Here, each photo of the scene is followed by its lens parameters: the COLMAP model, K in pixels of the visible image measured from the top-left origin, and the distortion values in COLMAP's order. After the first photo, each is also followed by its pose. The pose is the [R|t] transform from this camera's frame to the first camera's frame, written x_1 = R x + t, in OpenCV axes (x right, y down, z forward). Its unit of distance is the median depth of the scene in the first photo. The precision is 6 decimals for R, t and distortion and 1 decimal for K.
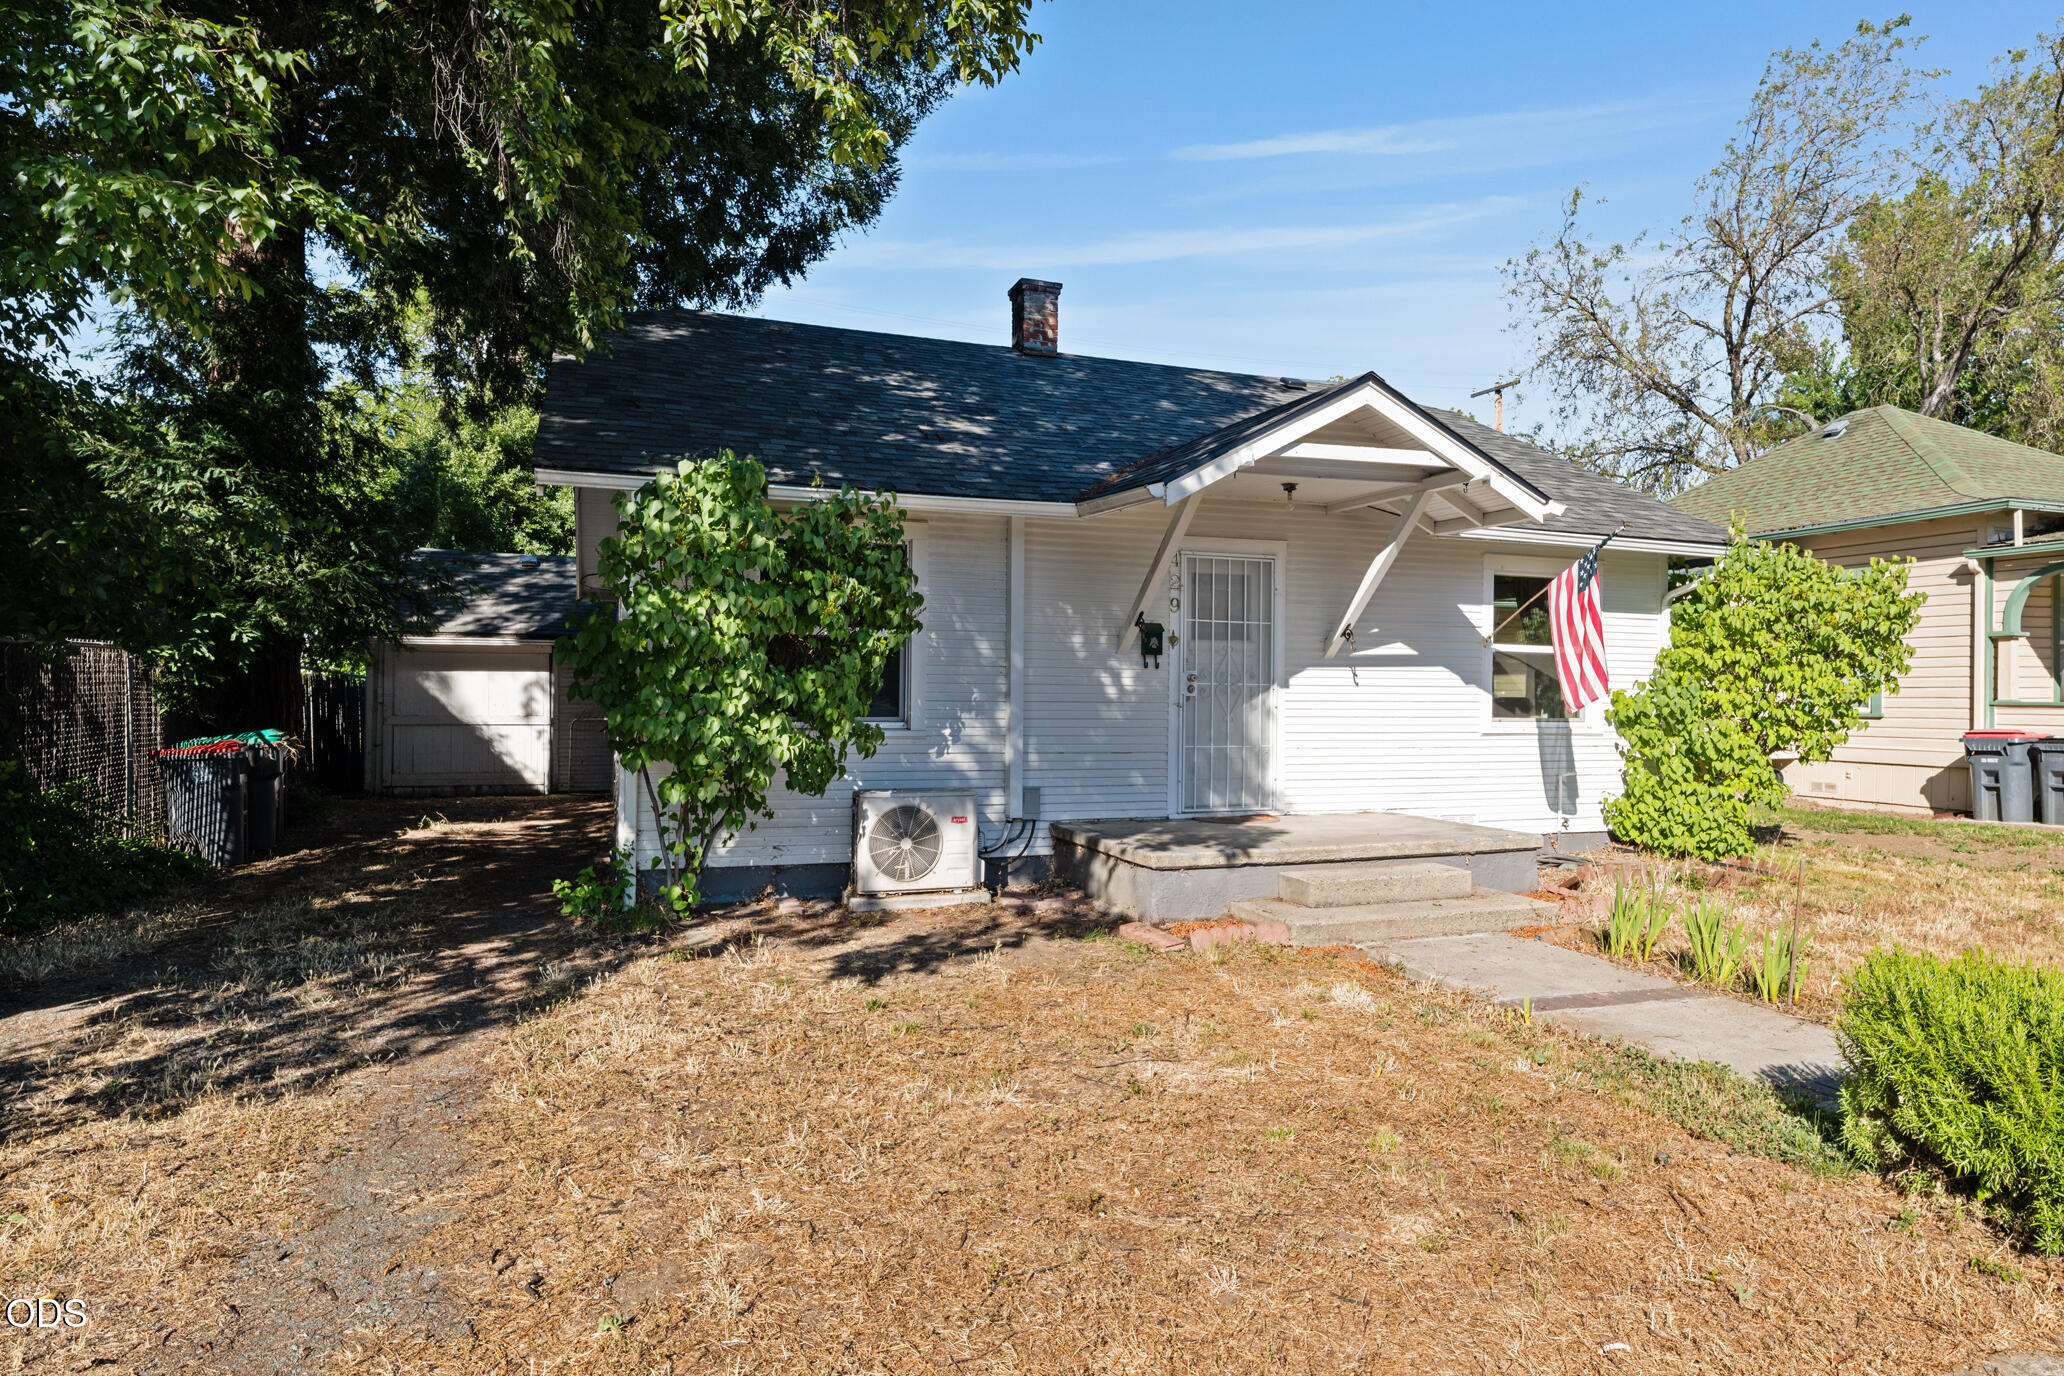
lens RADIAL K [[1225.3, 0, 1000.8], [0, 1225.3, 693.0], [0, 0, 1]] dist [-0.003233, 0.003278]
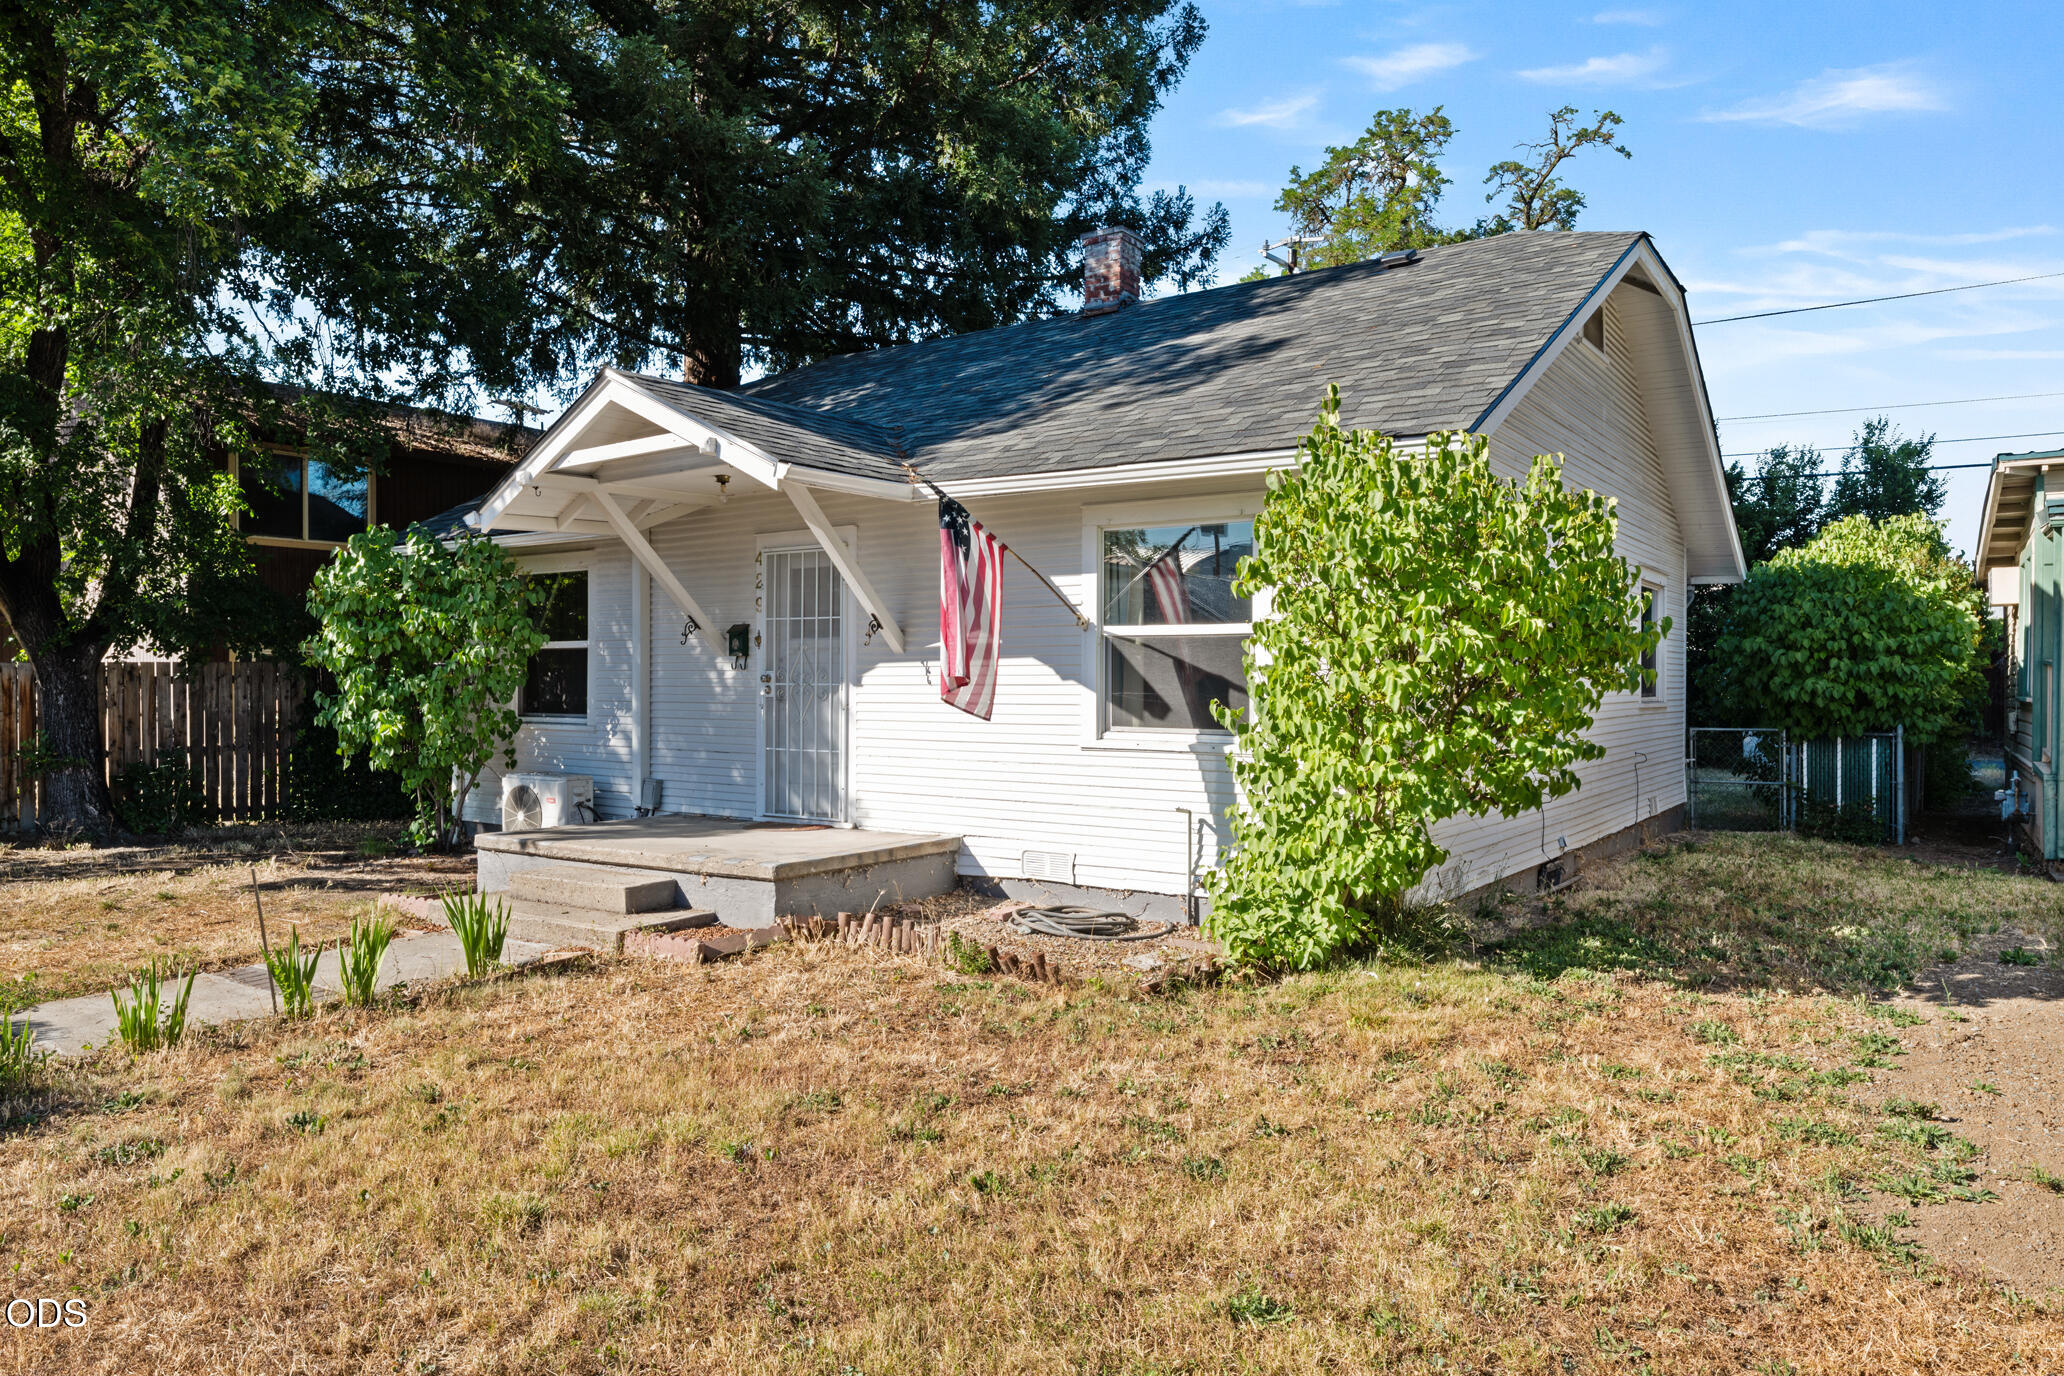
lens RADIAL K [[1347.4, 0, 984.3], [0, 1347.4, 685.8], [0, 0, 1]] dist [0.008783, 0.000693]
pose [[0.570838, -0.003585, -0.821055, 1.126847], [0.004397, 0.999989, -0.001309, -0.003376], [0.821051, -0.002863, 0.570848, 0.522719]]
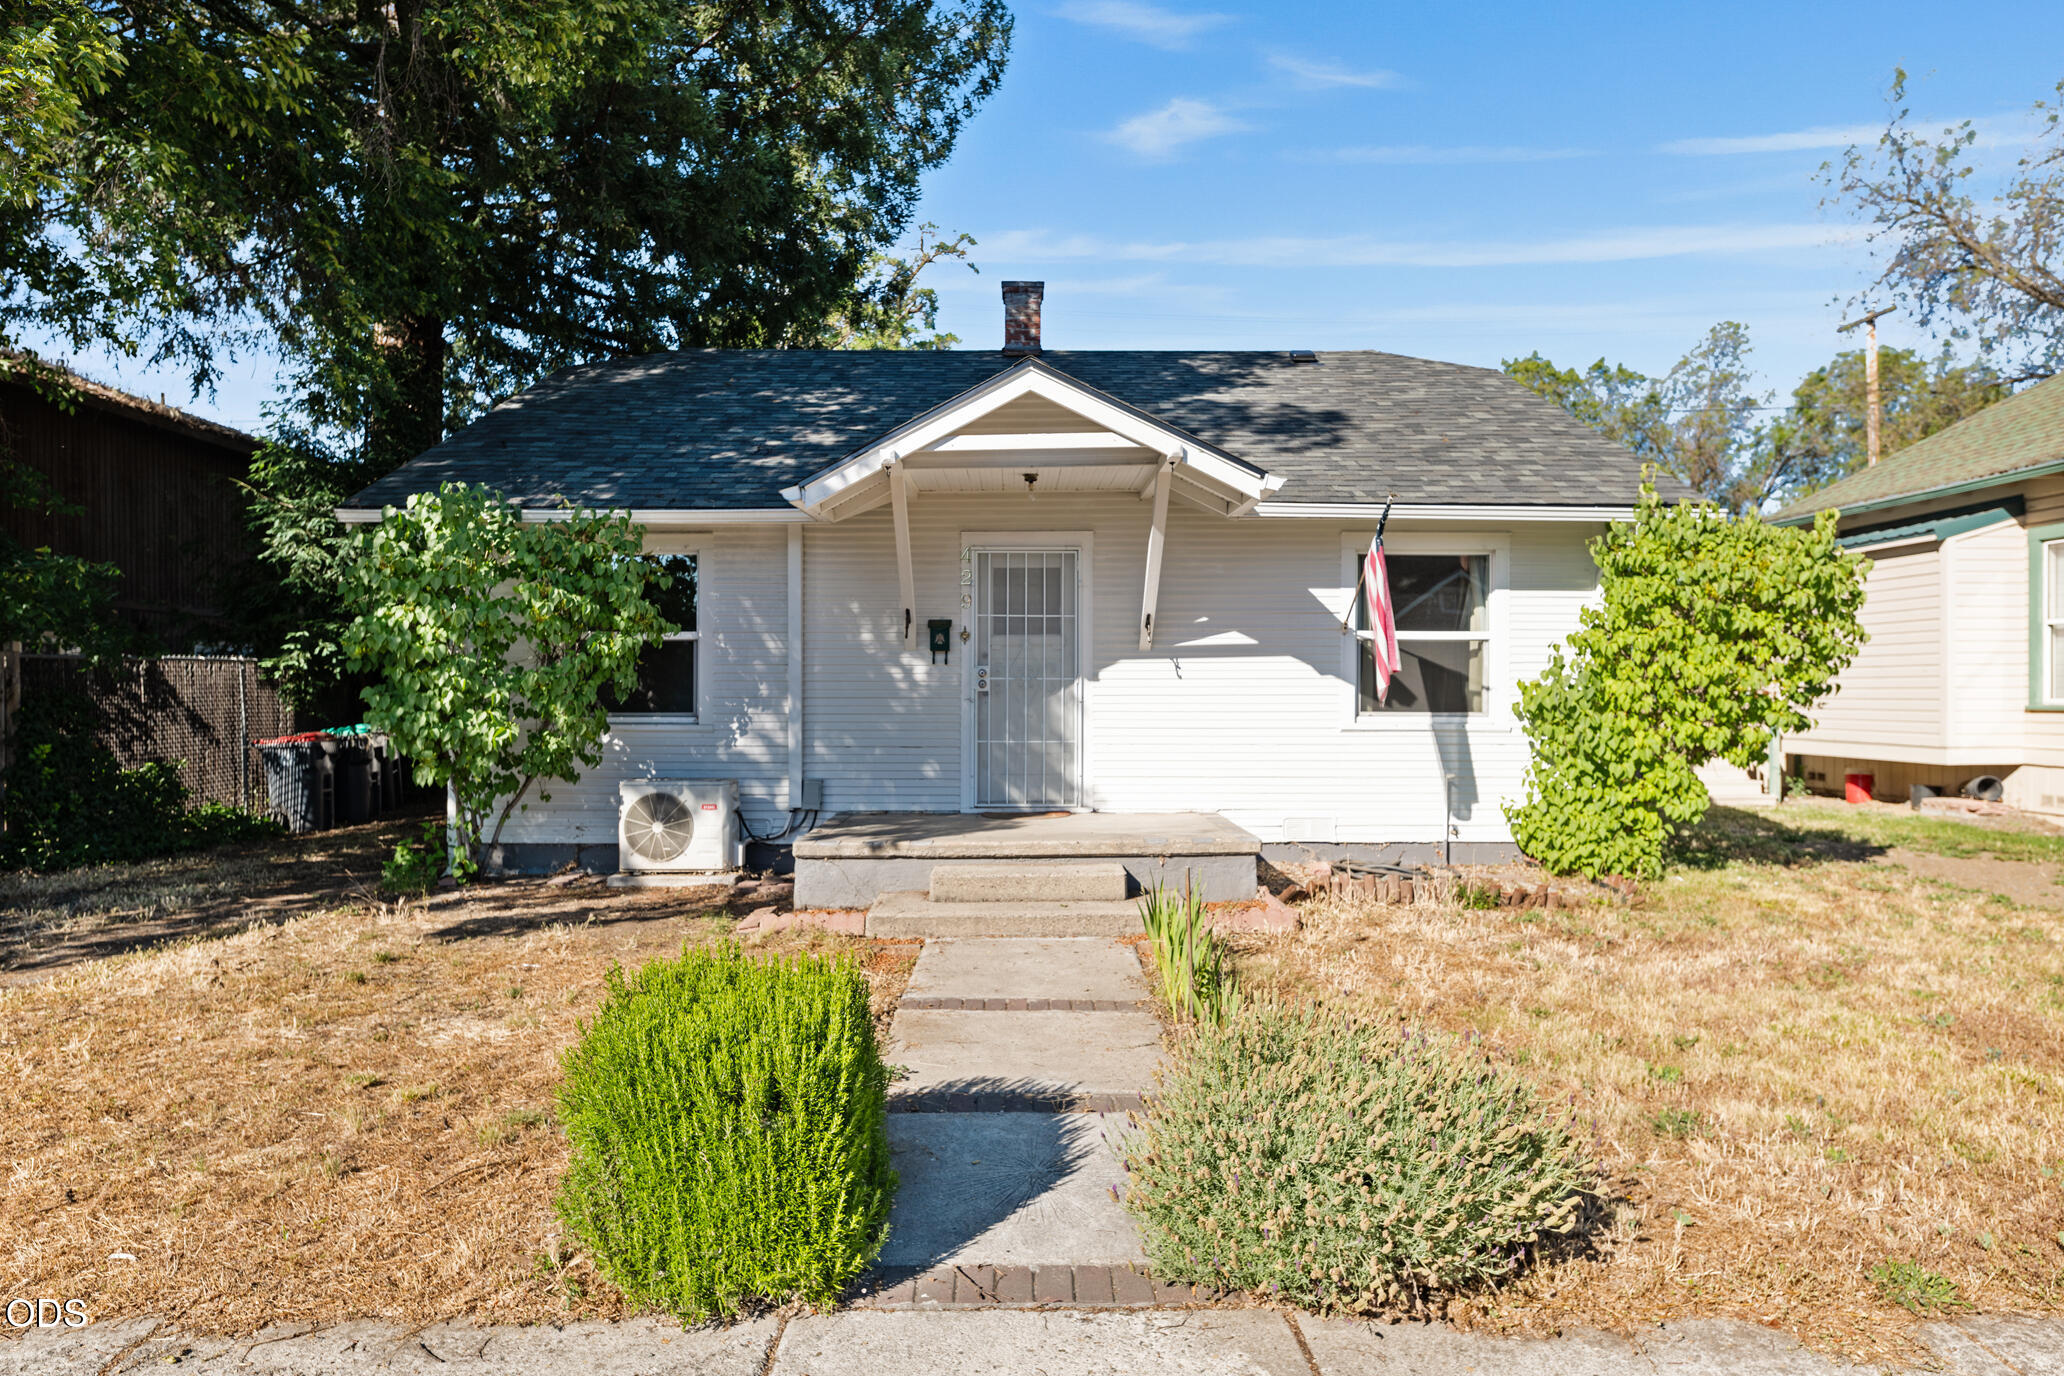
lens RADIAL K [[1225.3, 0, 1000.8], [0, 1225.3, 693.0], [0, 0, 1]] dist [-0.003233, 0.003278]
pose [[0.939511, -0.007682, -0.342432, 0.507973], [0.008142, 0.999967, -0.000093, 0.004464], [0.342422, -0.002701, 0.939543, 0.062290]]
